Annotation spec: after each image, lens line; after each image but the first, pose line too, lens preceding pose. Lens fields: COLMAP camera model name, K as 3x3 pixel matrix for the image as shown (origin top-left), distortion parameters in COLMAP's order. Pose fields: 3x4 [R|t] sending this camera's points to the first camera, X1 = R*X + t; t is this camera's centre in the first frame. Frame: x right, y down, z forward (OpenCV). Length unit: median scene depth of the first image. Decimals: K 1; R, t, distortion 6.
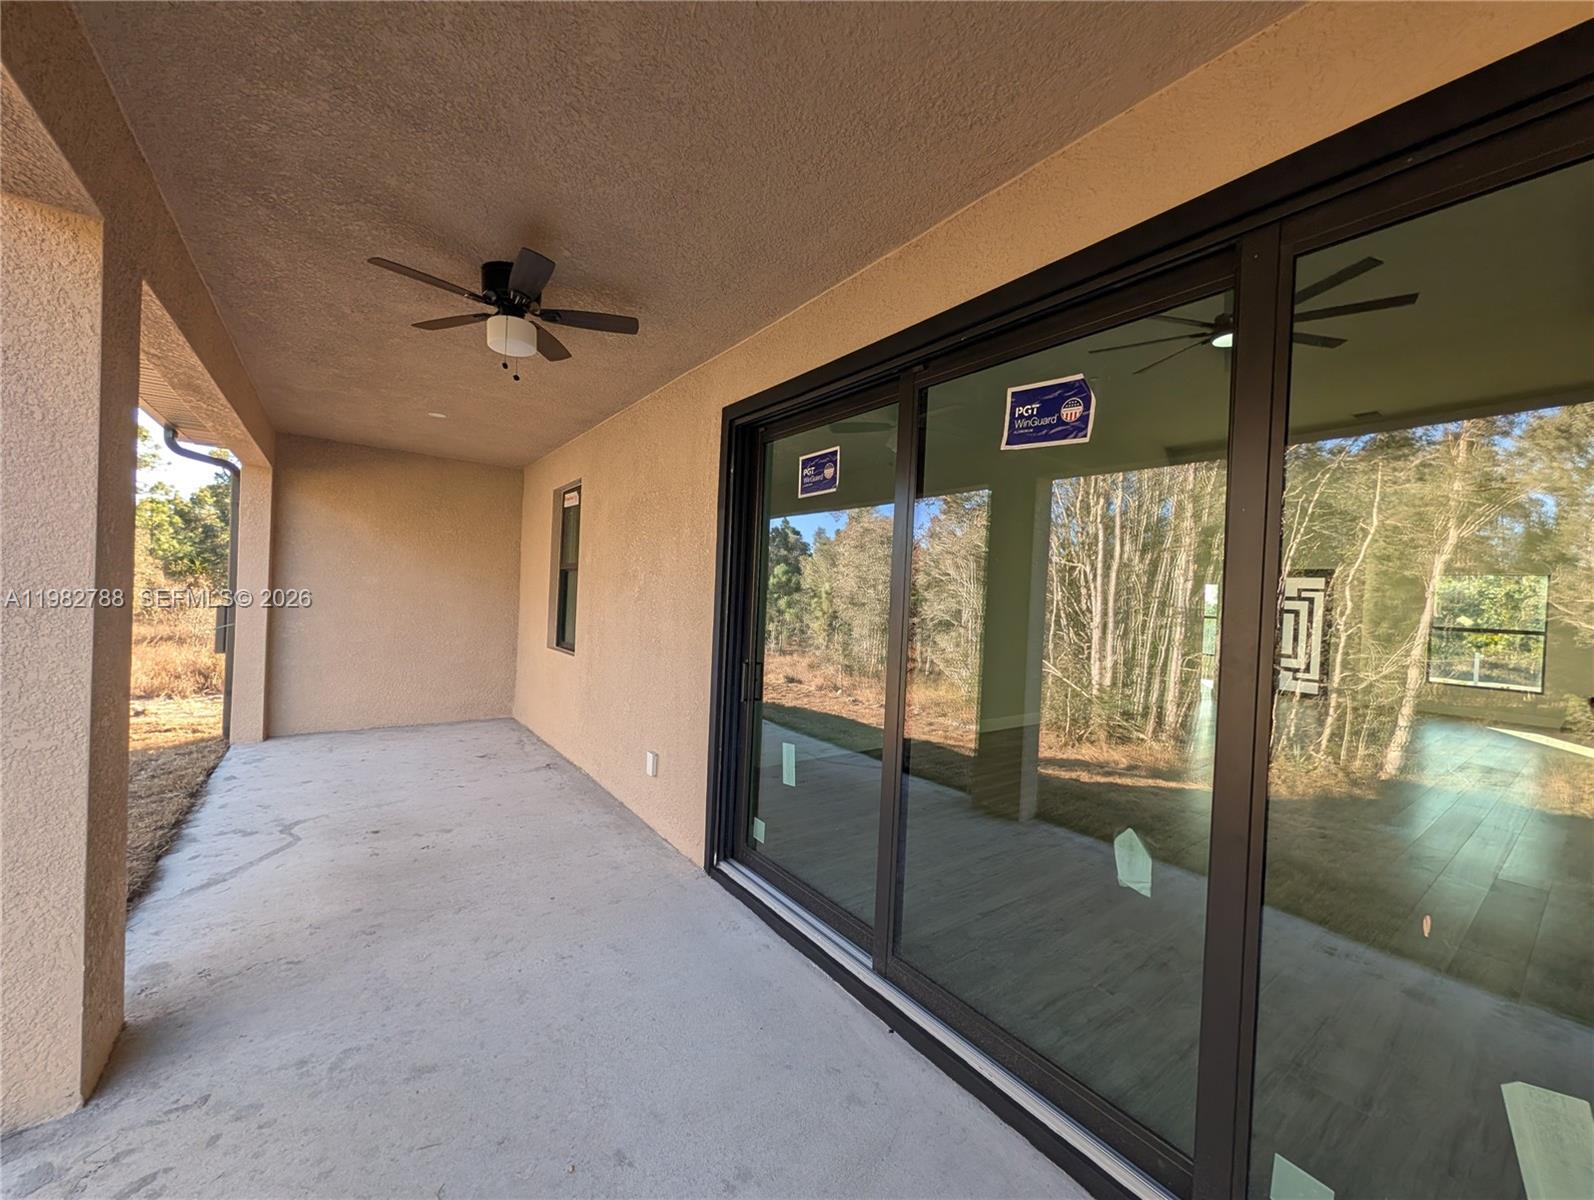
lens RADIAL K [[617.7, 0, 801.6], [0, 617.7, 602.9], [0, 0, 1]] dist [0.000421, 0.000003]
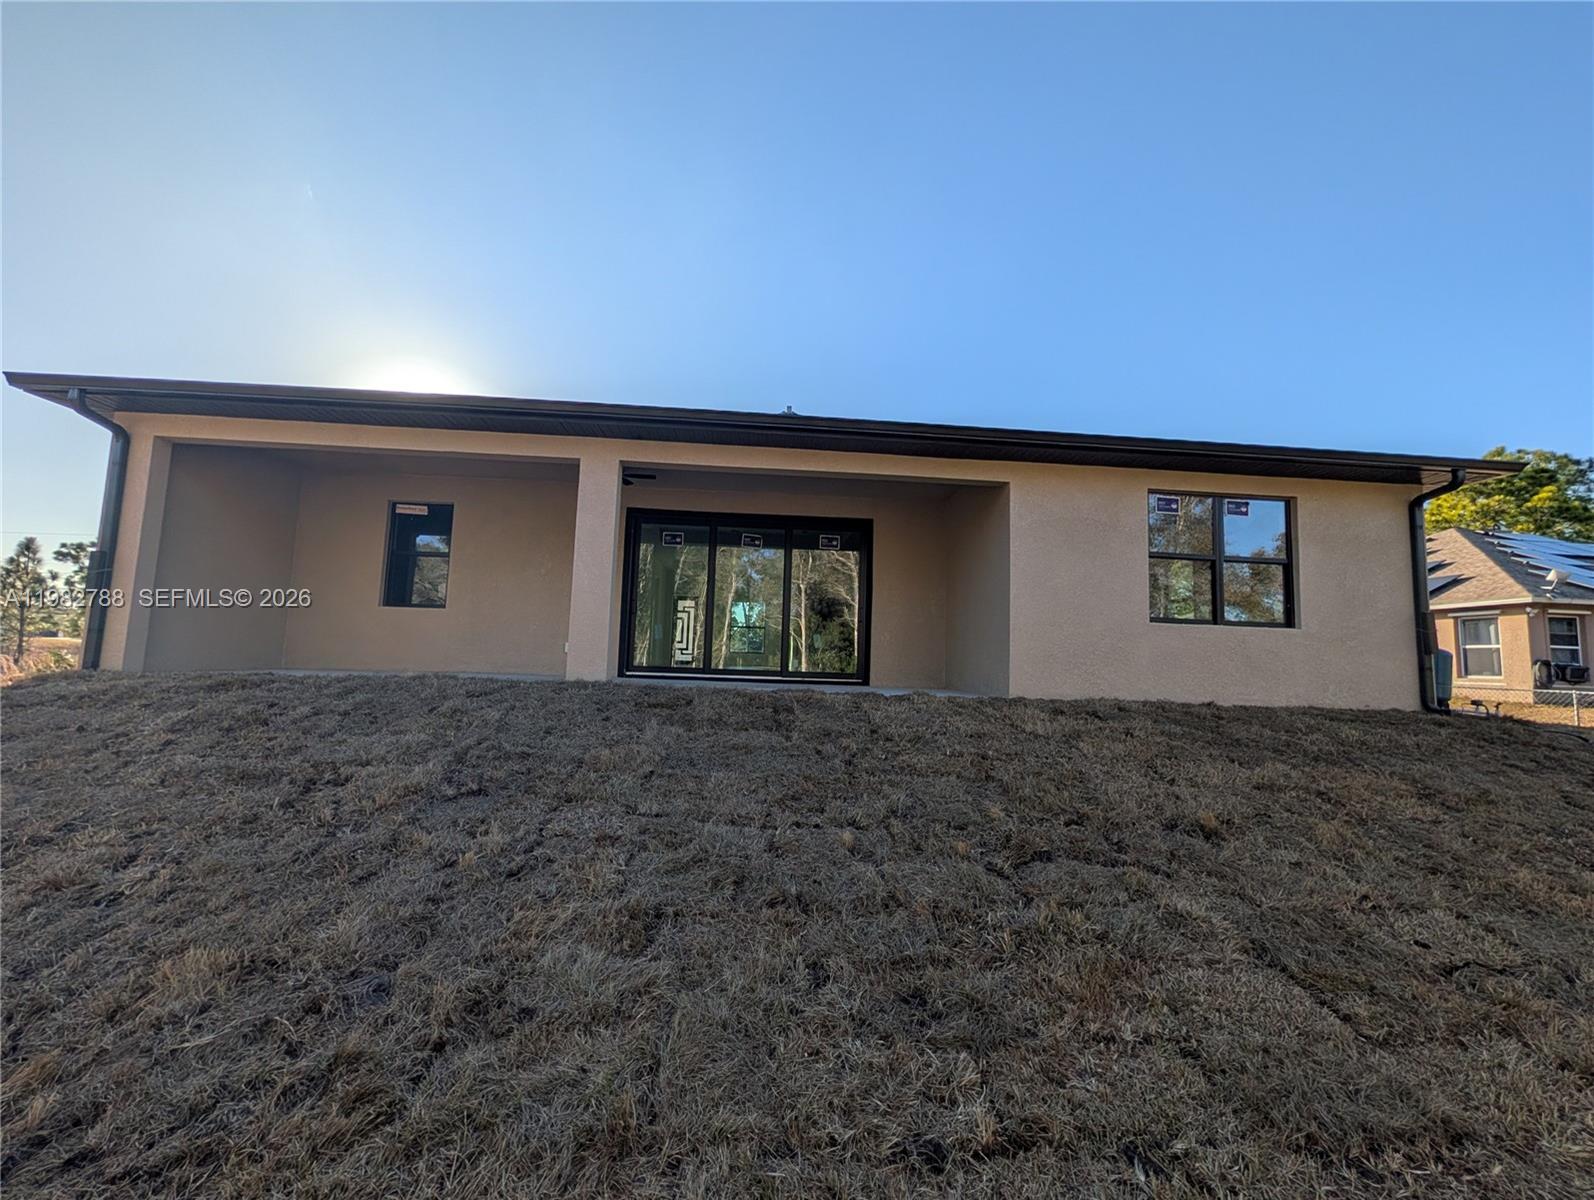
lens RADIAL K [[617.7, 0, 801.6], [0, 617.7, 602.9], [0, 0, 1]] dist [0.000421, 0.000003]
pose [[0.541319, 0.052953, 0.839148, -0.672806], [-0.000505, 0.998035, -0.062653, 0.094605], [-0.840817, 0.033491, 0.540283, -0.383379]]
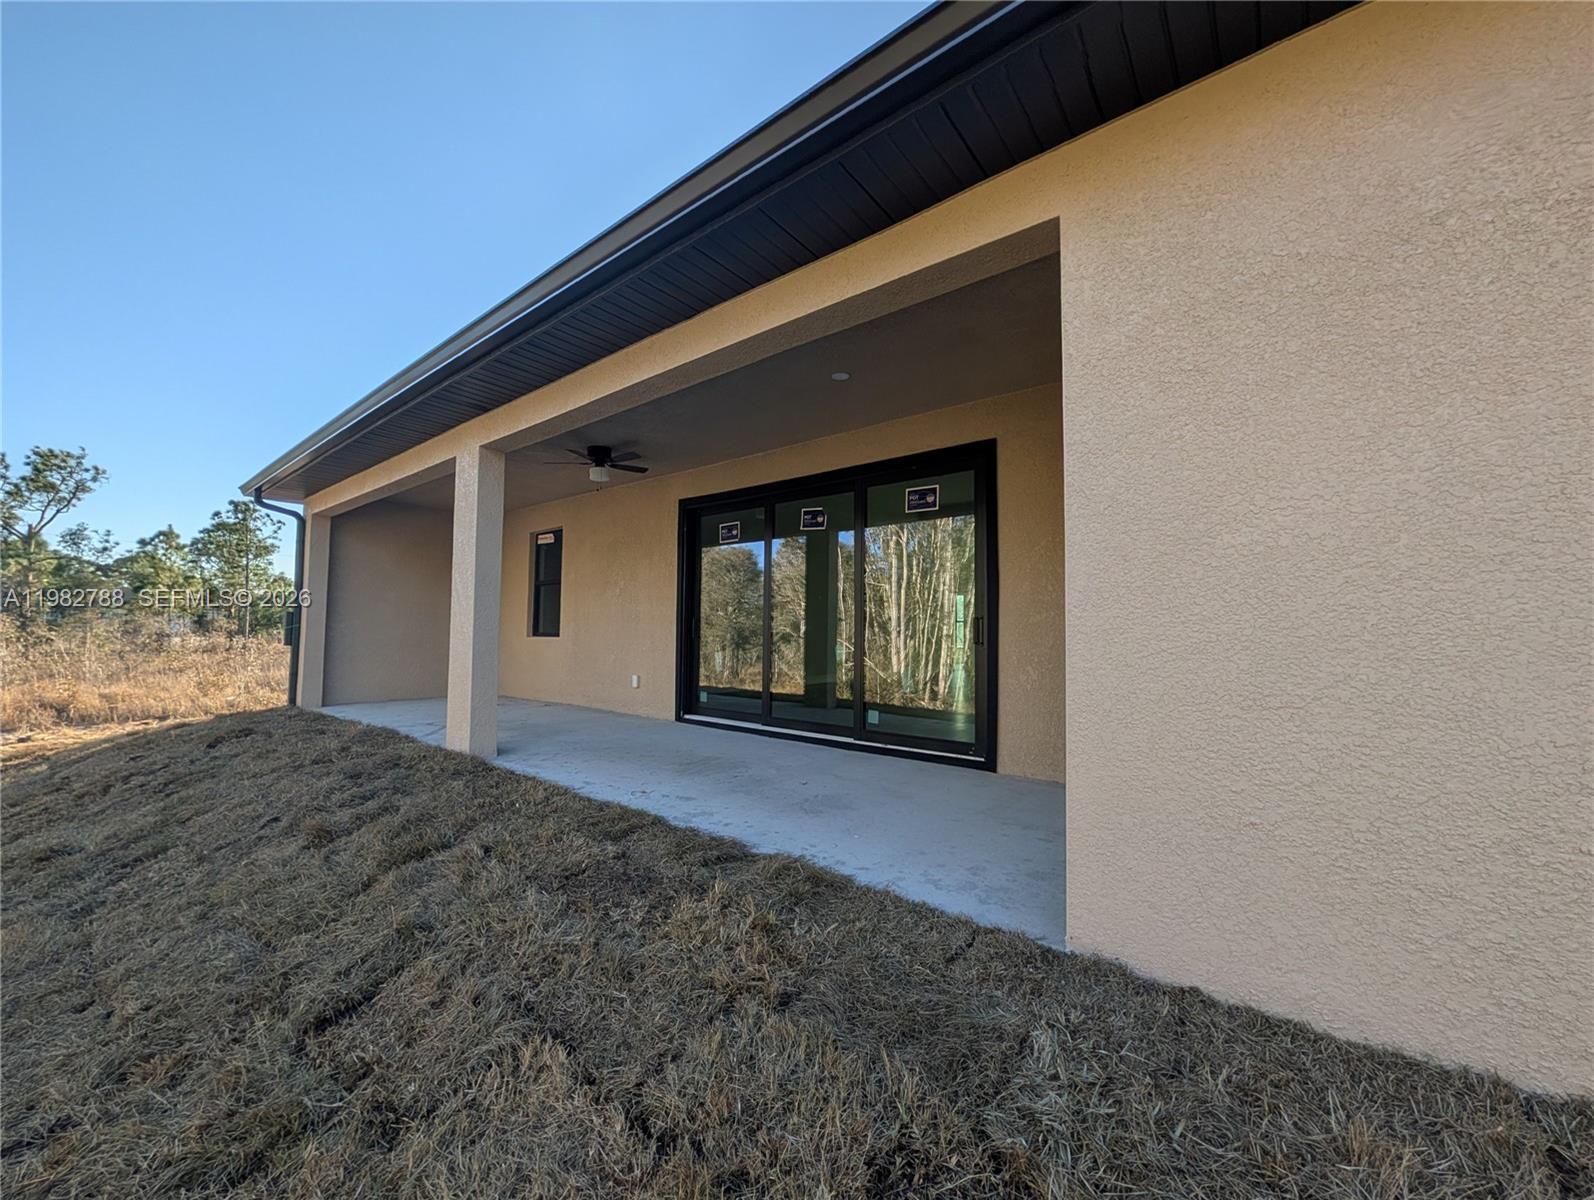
lens RADIAL K [[617.7, 0, 801.6], [0, 617.7, 602.9], [0, 0, 1]] dist [0.000421, 0.000003]
pose [[0.967880, -0.022999, 0.250357, -0.087156], [0.035599, 0.998311, -0.045915, 0.049905], [-0.248878, 0.053352, 0.967064, -0.381419]]
